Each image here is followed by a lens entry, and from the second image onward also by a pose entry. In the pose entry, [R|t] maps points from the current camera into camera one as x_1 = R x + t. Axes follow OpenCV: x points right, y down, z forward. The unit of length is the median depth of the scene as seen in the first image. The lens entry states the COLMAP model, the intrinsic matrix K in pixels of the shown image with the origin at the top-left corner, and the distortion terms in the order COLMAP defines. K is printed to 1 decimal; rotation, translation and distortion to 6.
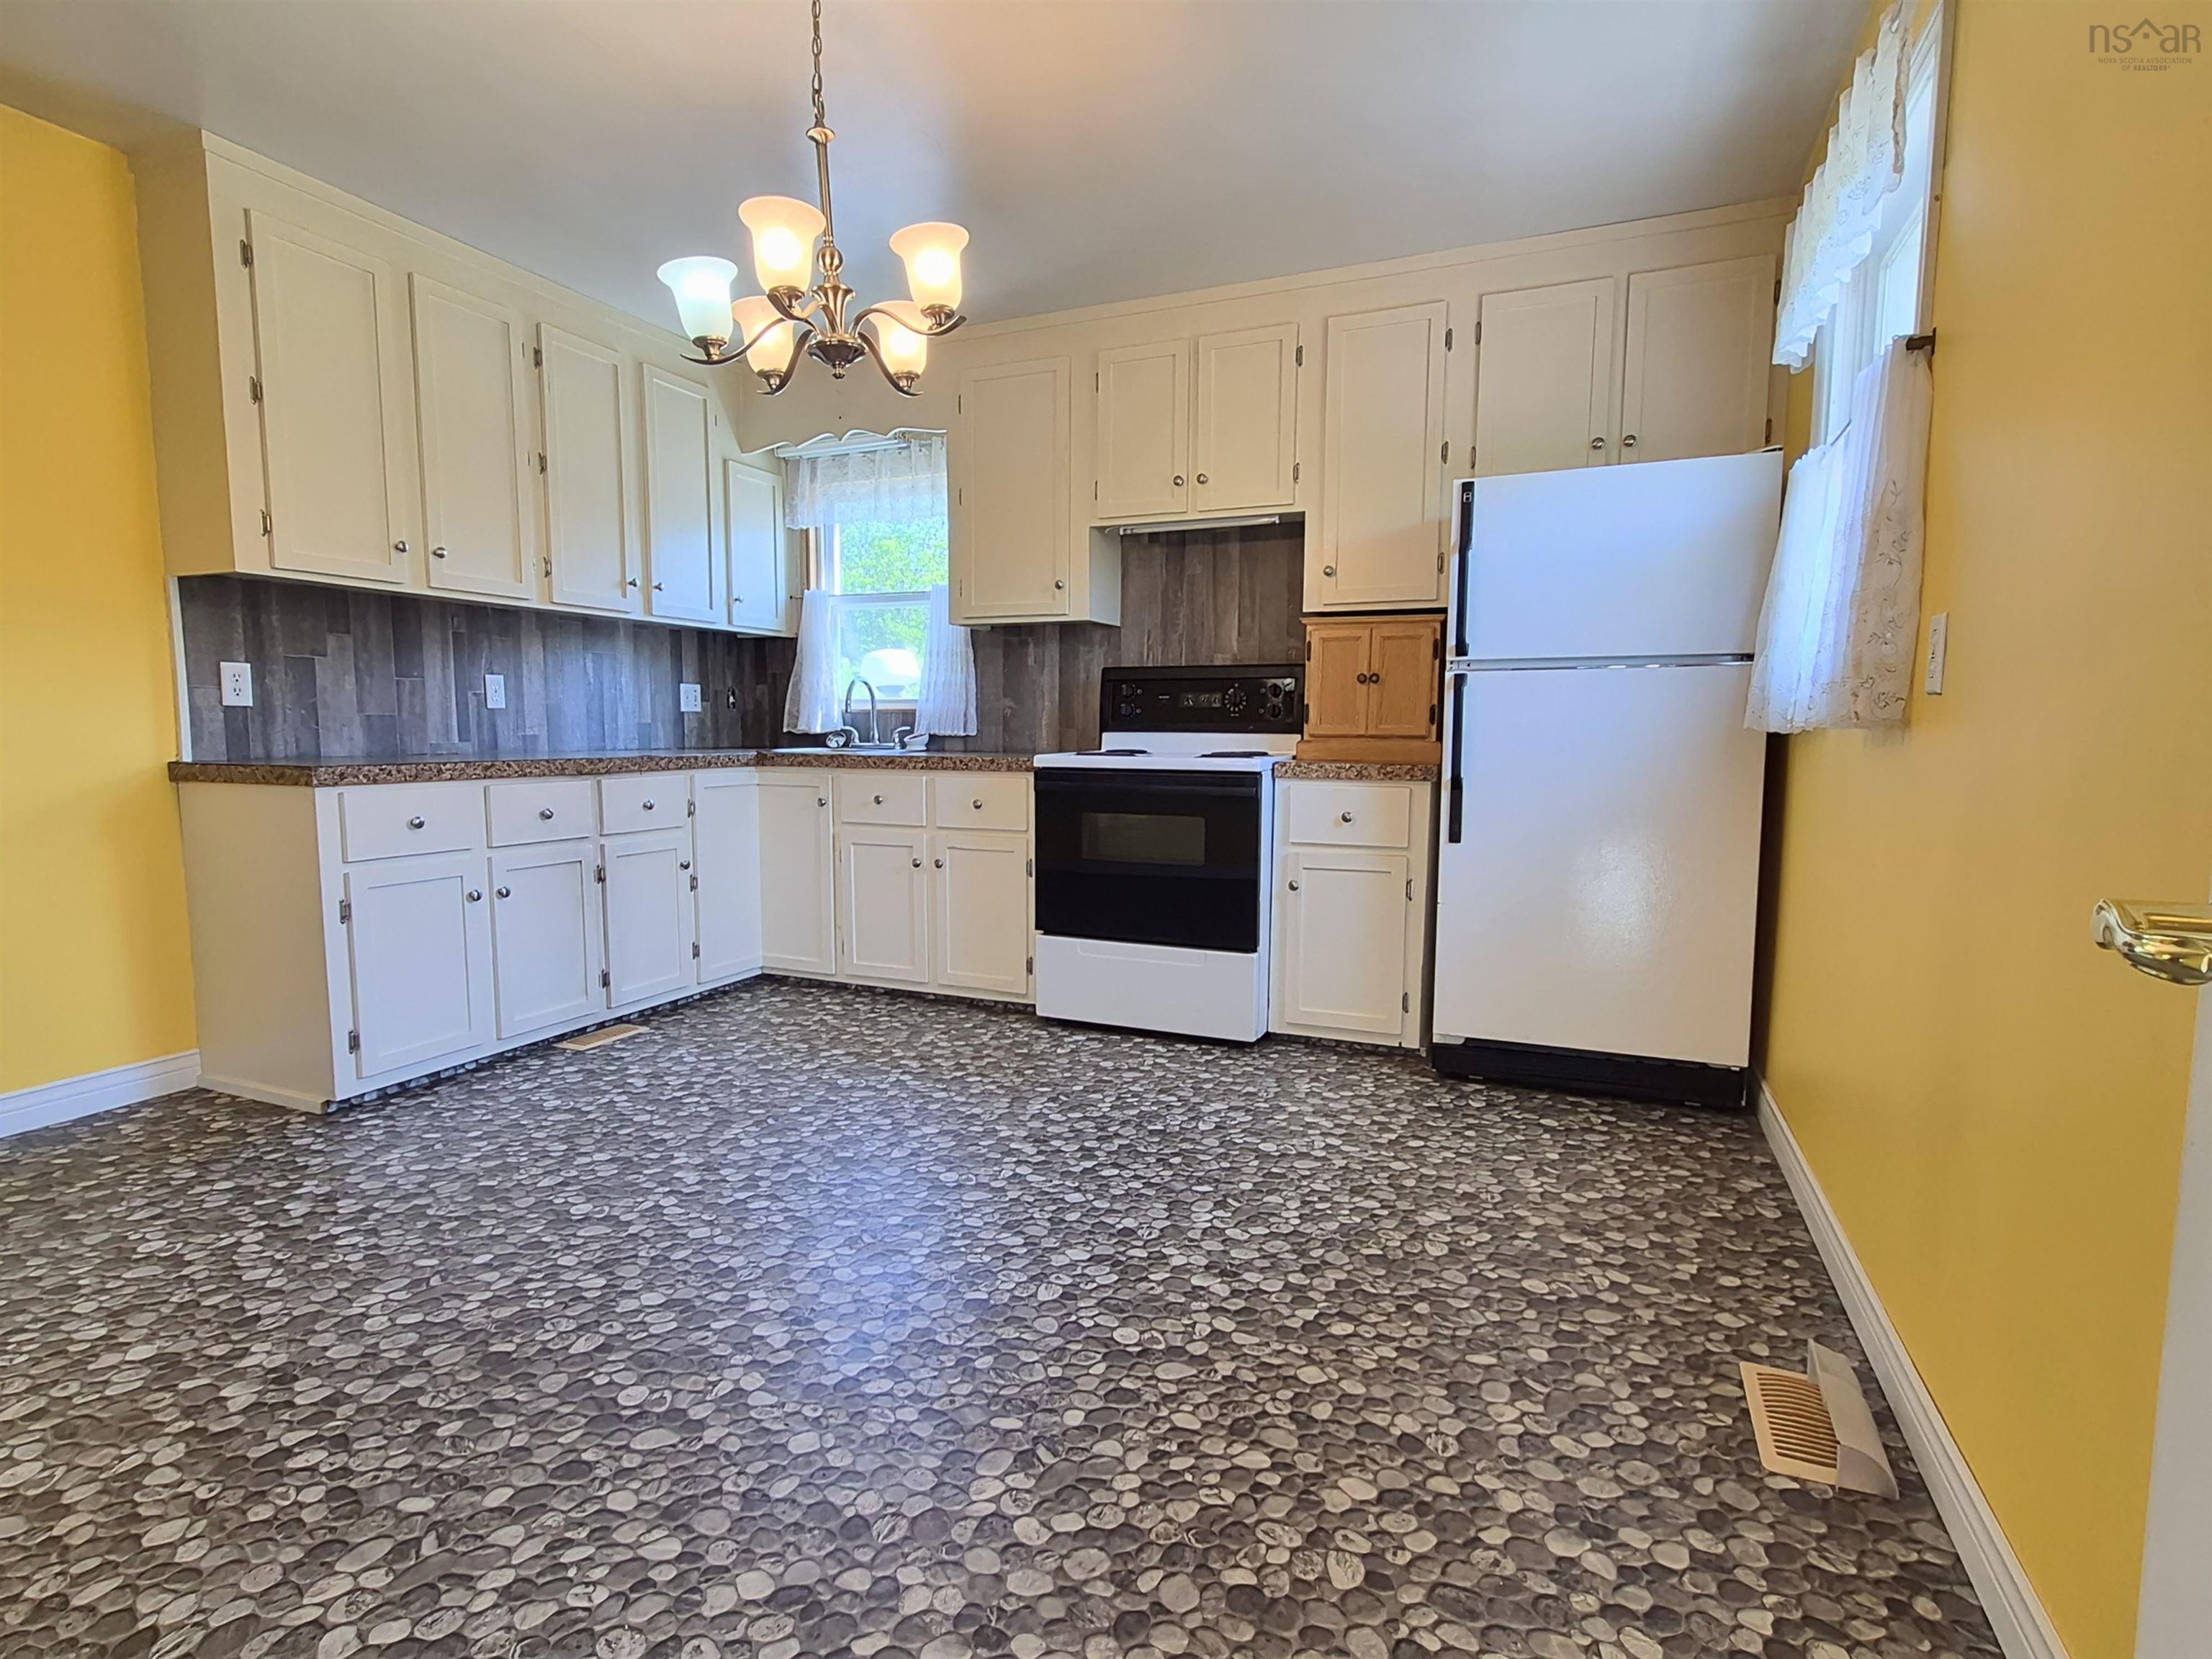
lens RADIAL K [[1128.9, 0, 1106.0], [0, 1128.9, 829.5], [0, 0, 1]] dist [0.075591, 0.001099]
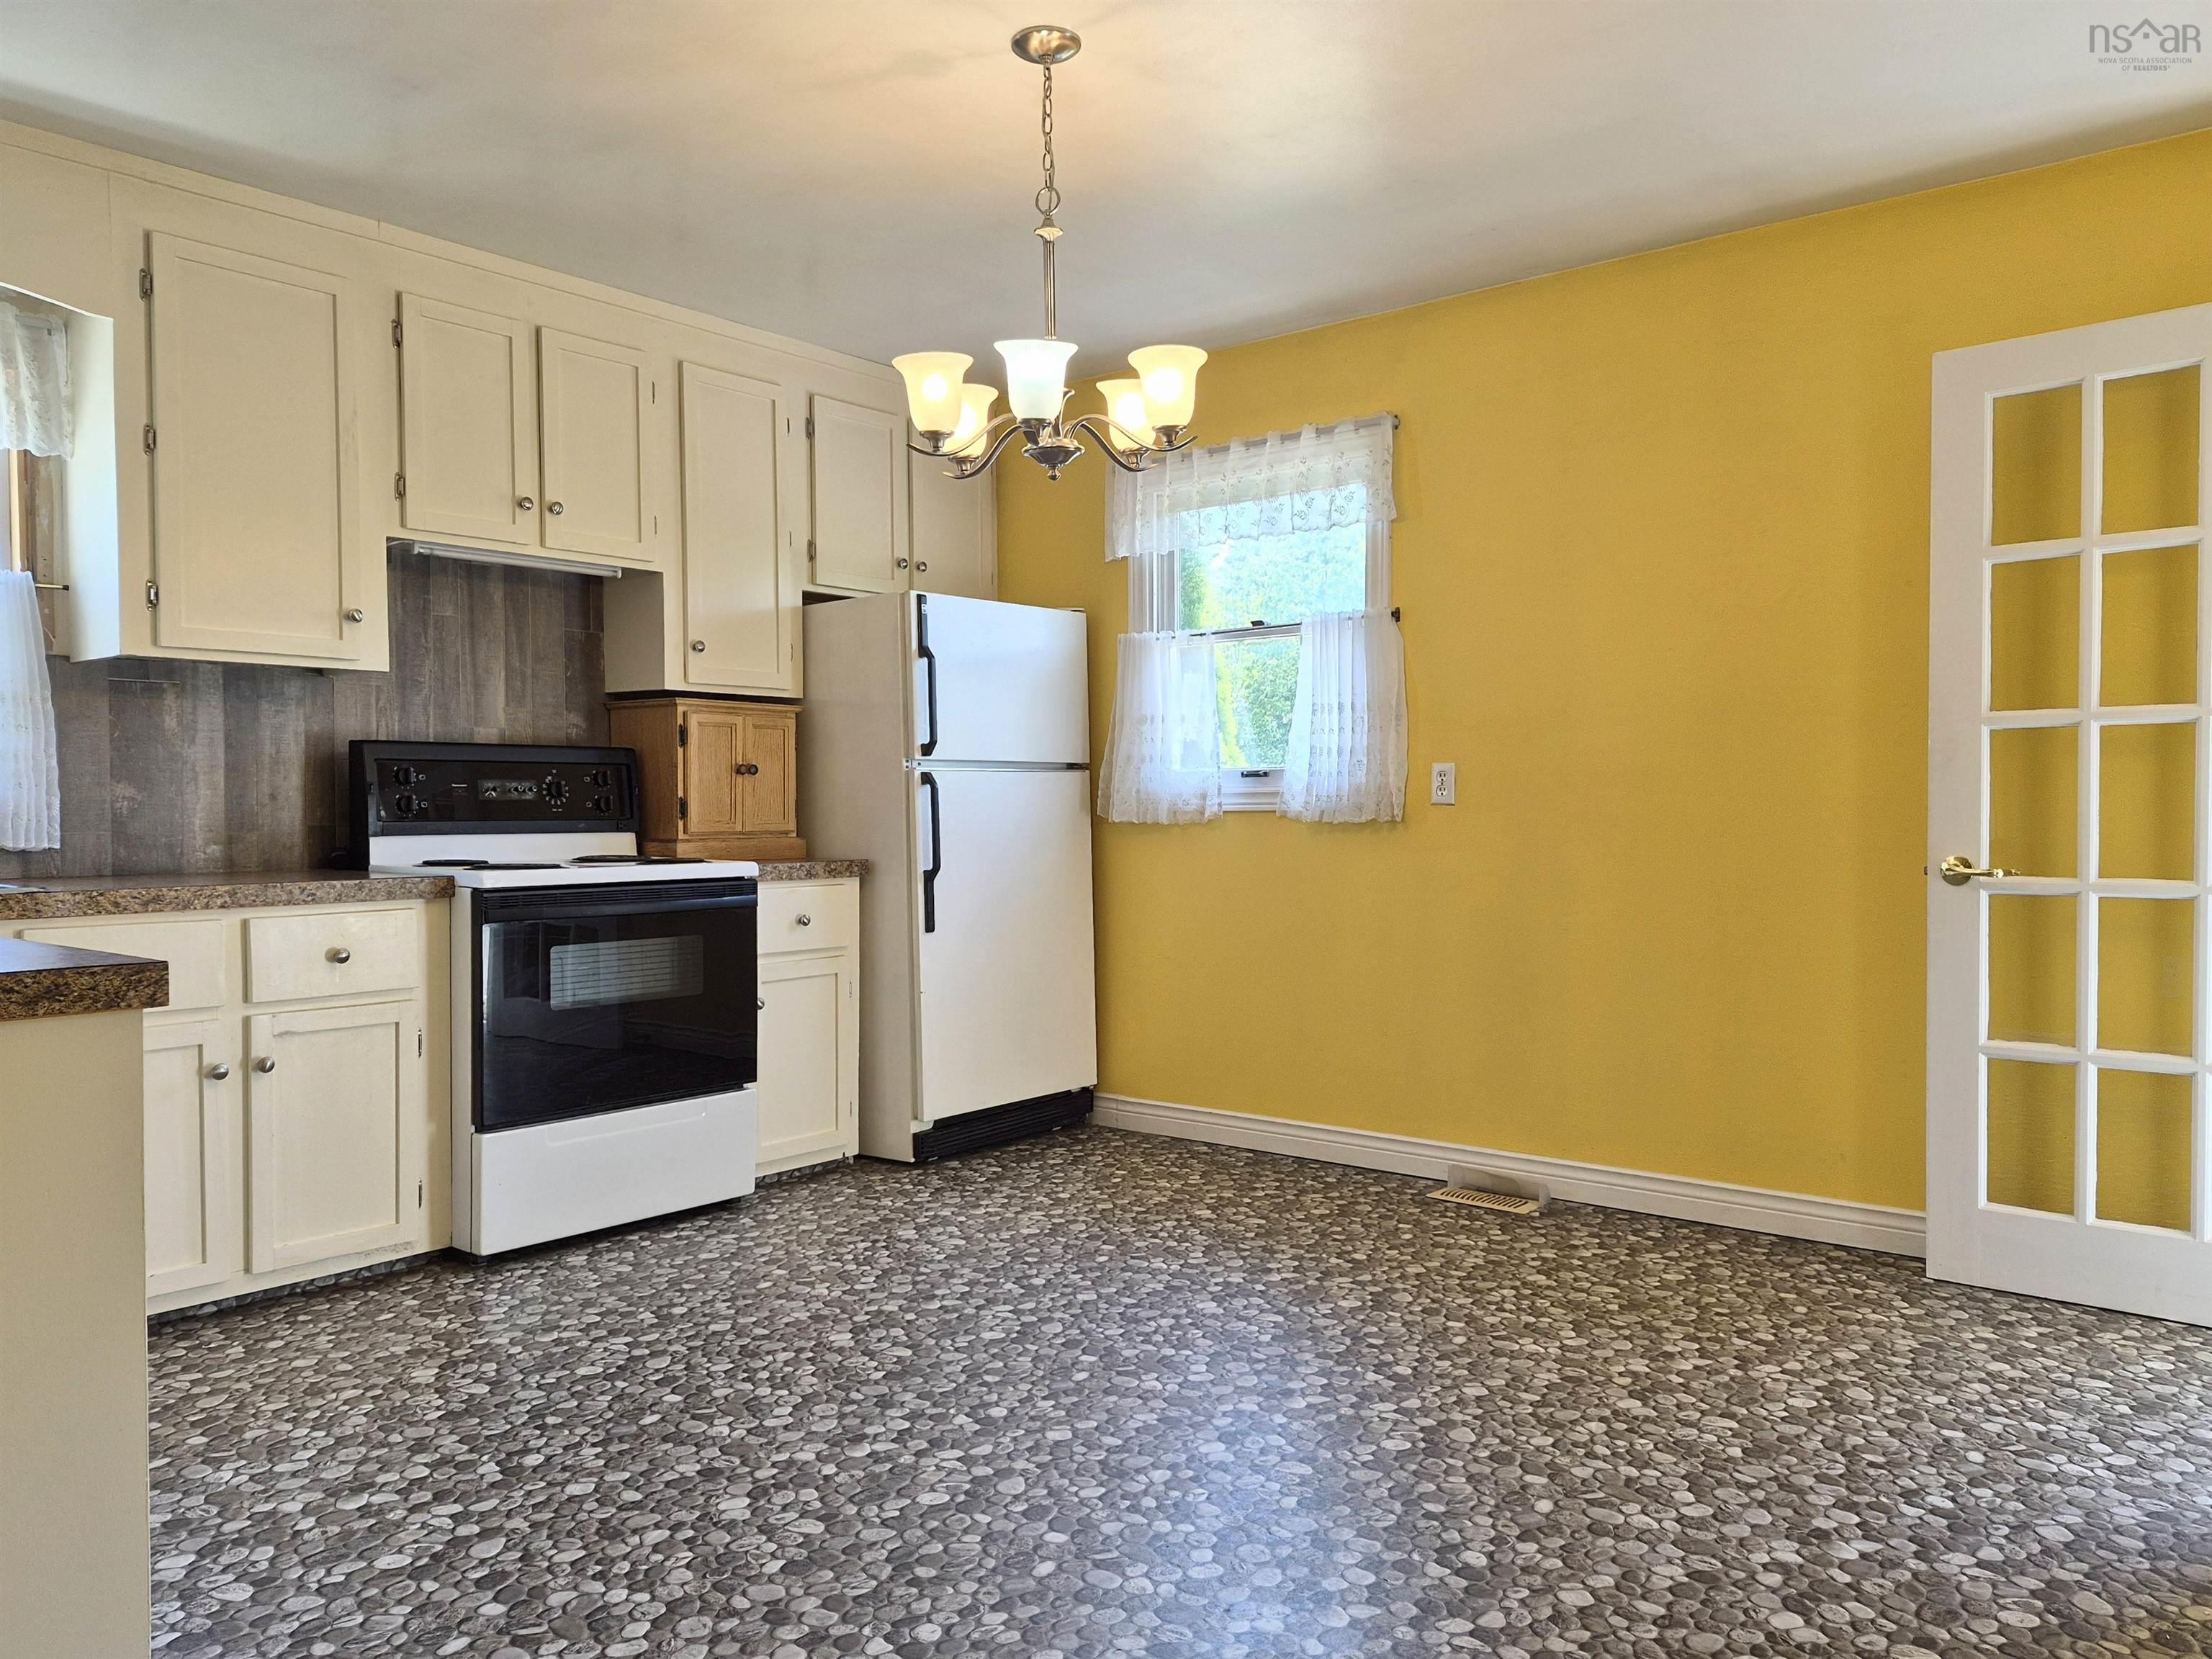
lens RADIAL K [[1625.5, 0, 1106.0], [0, 1625.5, 829.5], [0, 0, 1]] dist [0.117945, -0.131284]
pose [[0.294077, -0.021758, 0.955534, -0.880111], [0.094163, 0.995537, -0.006311, -0.047428], [-0.951132, 0.091832, 0.294813, 0.329753]]
